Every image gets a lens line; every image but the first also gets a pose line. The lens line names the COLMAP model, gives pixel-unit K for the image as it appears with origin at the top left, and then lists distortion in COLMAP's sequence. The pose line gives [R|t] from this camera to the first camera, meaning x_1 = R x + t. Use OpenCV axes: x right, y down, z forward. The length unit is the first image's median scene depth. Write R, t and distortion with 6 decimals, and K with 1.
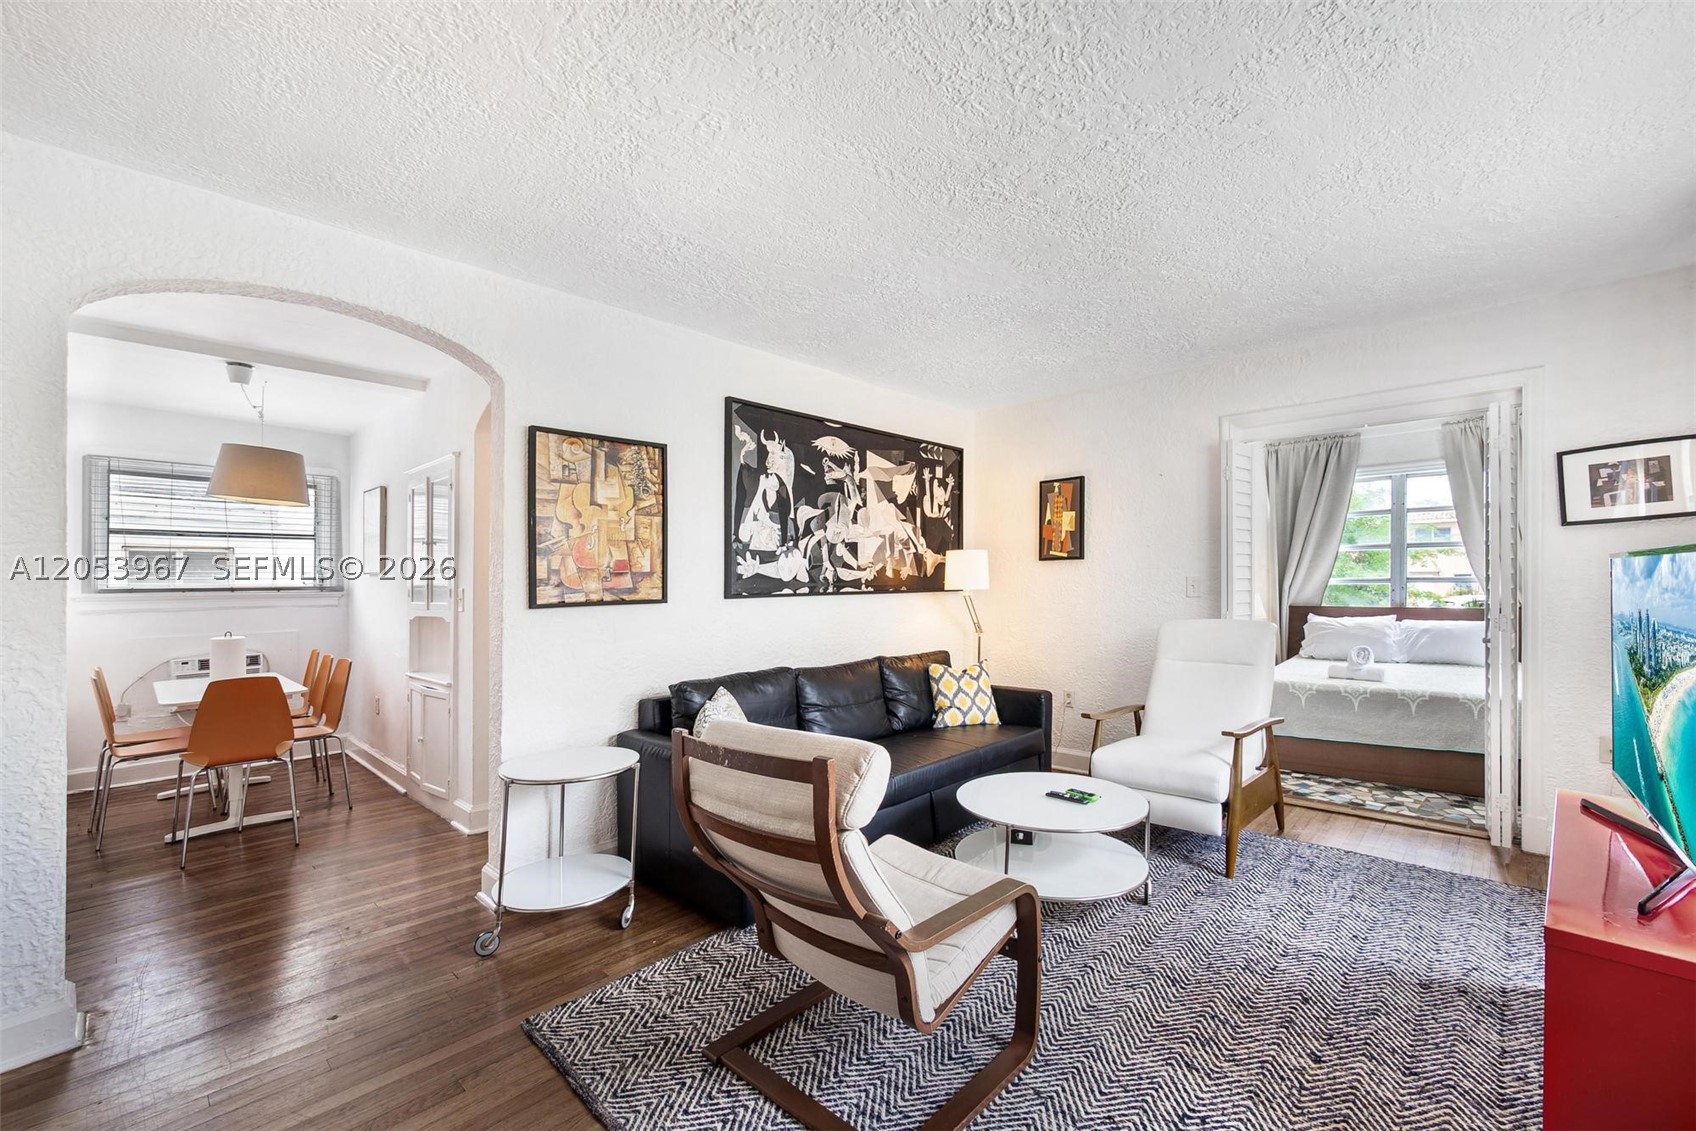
lens RADIAL K [[697.1, 0, 853.7], [0, 697.1, 569.1], [0, 0, 1]] dist [-0.004596, 0.000092]
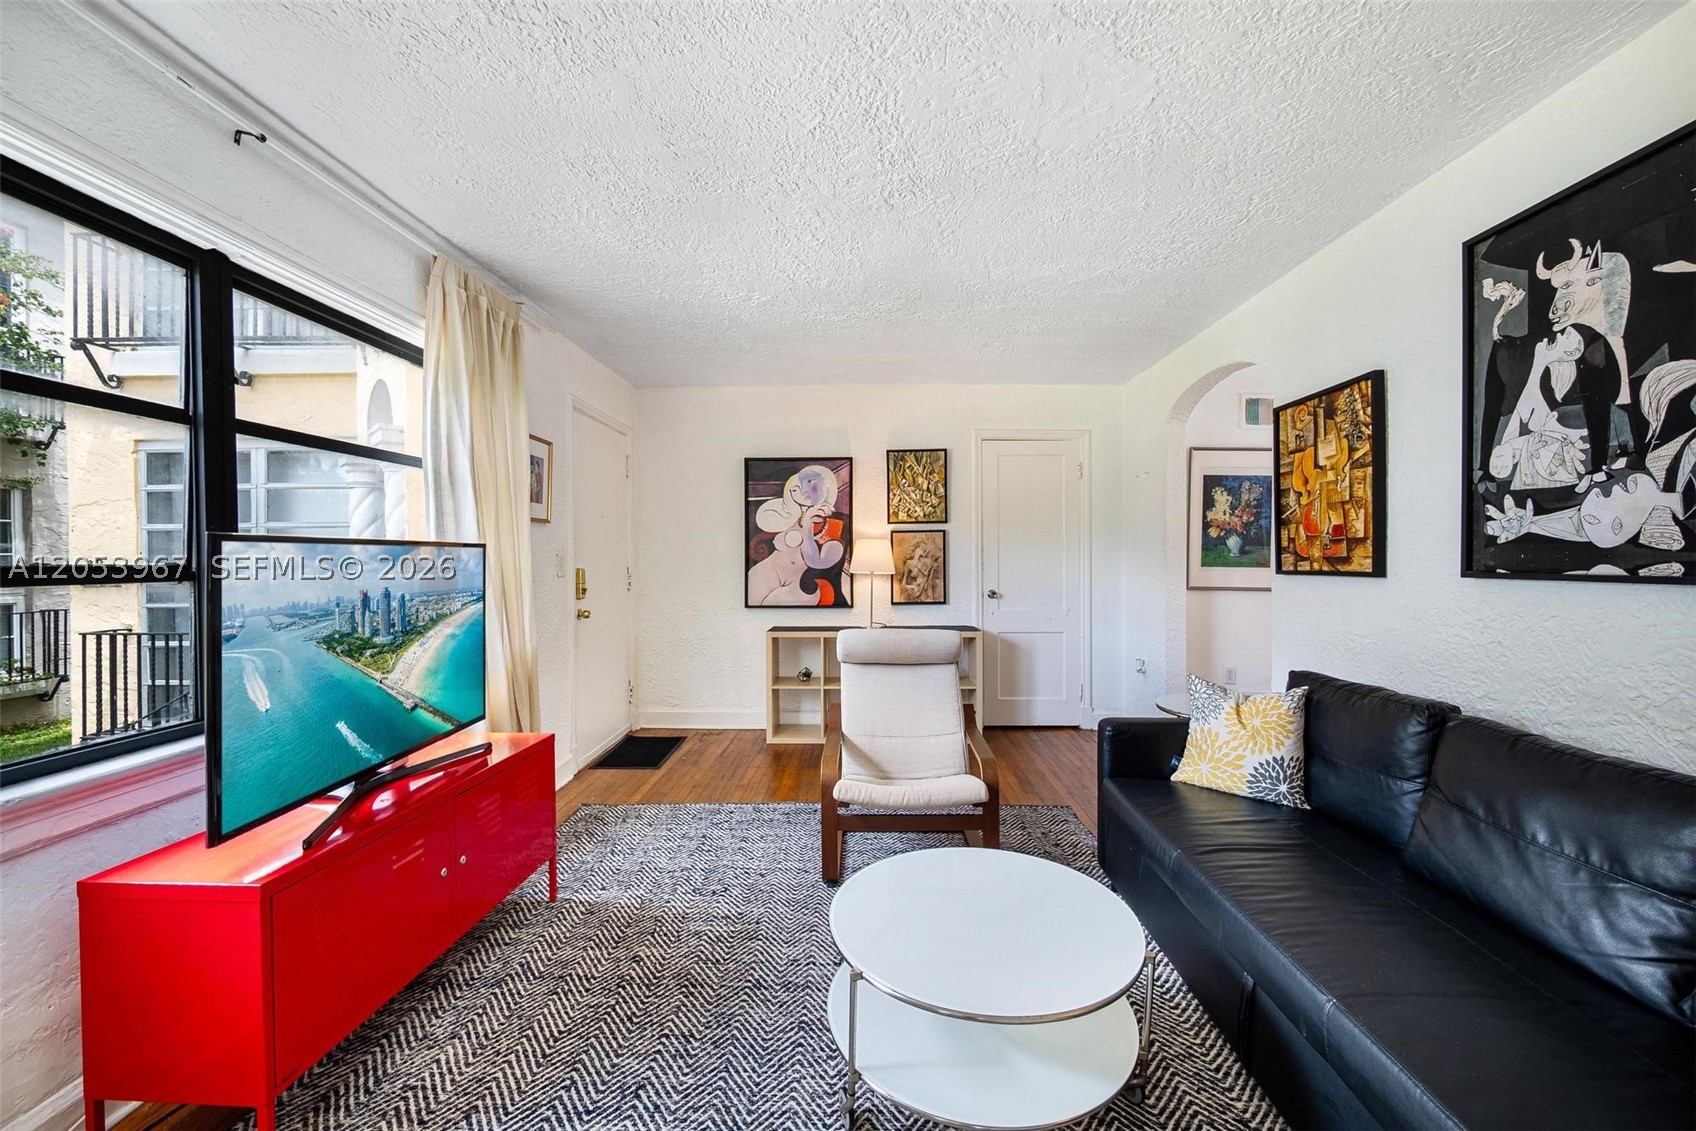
lens RADIAL K [[697.1, 0, 853.7], [0, 697.1, 569.1], [0, 0, 1]] dist [-0.004596, 0.000092]
pose [[-0.738157, 0.019489, -0.674348, 0.575776], [0.014319, 0.999810, 0.013221, 0.018324], [0.674477, 0.000103, -0.738296, 1.006716]]
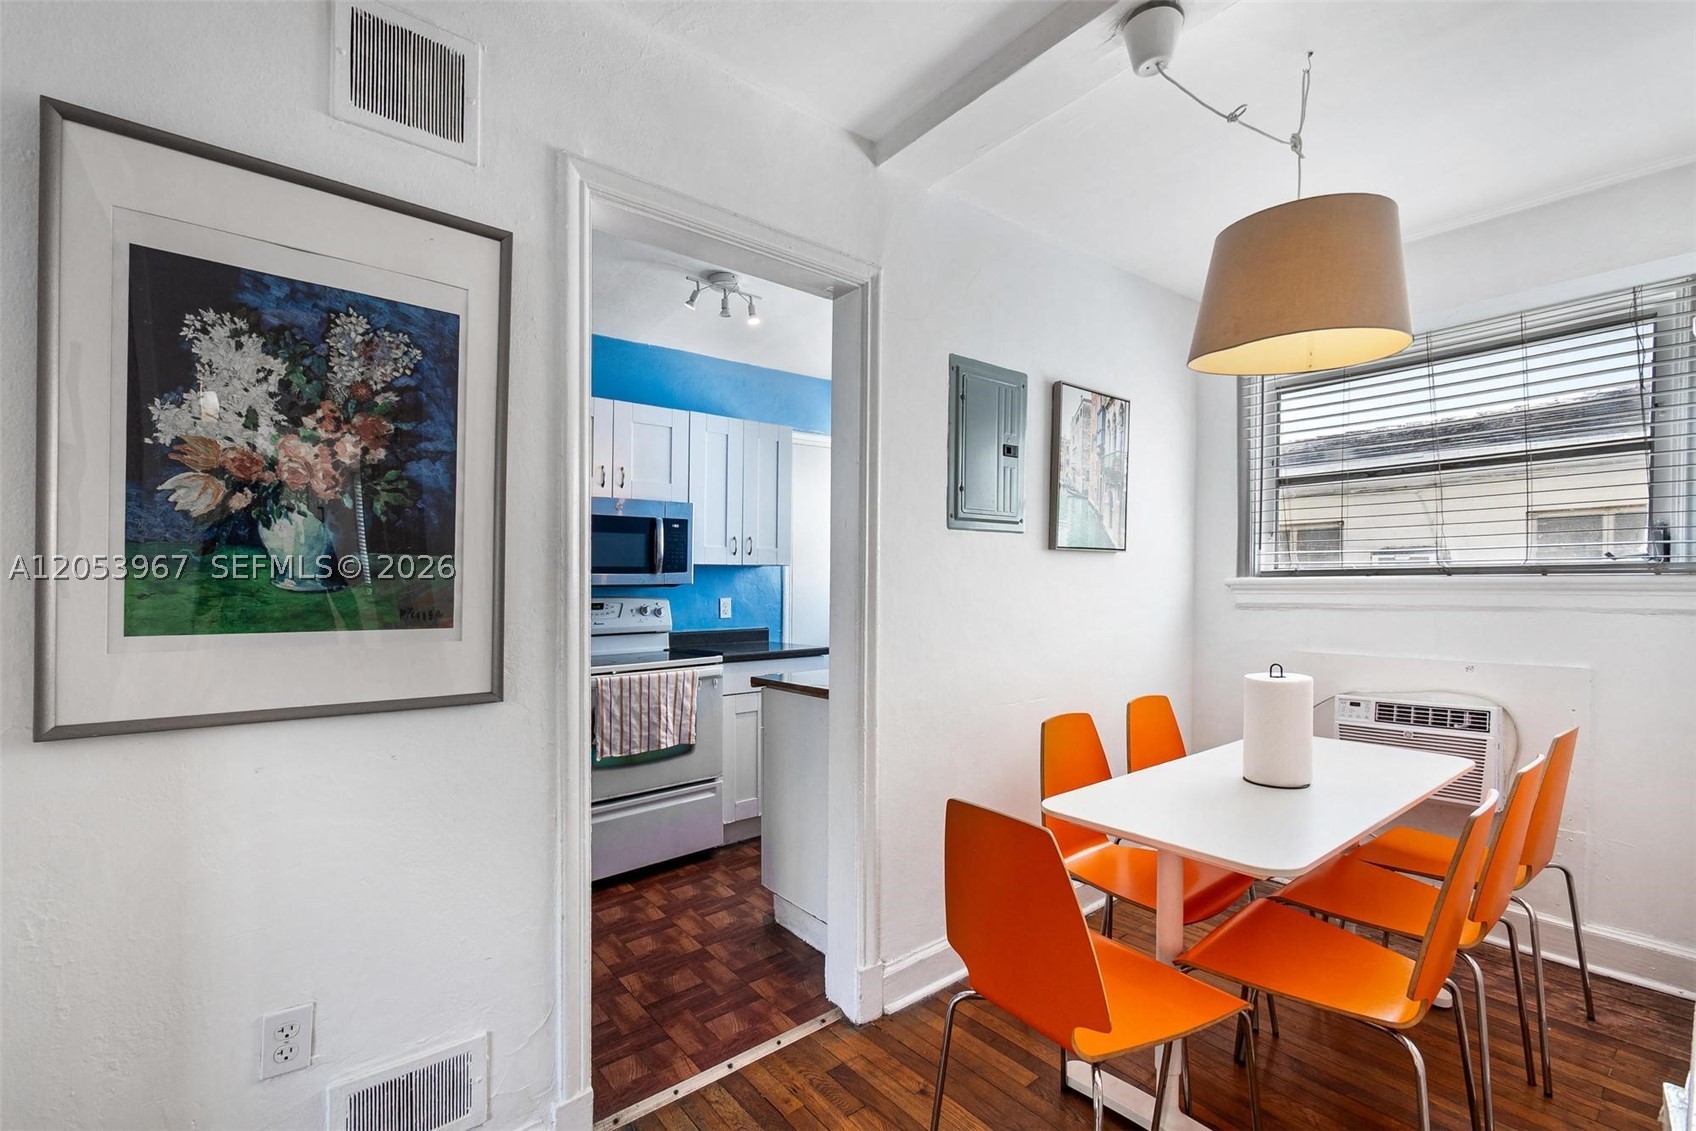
lens RADIAL K [[720.0, 0, 849.6], [0, 720.0, 588.8], [0, 0, 1]] dist [-0.002261, -0.000182]
pose [[-0.131705, 0.010089, -0.991238, -0.429986], [0.024932, 0.999666, 0.006862, 0.024695], [0.990975, -0.023810, -0.131912, 0.850082]]
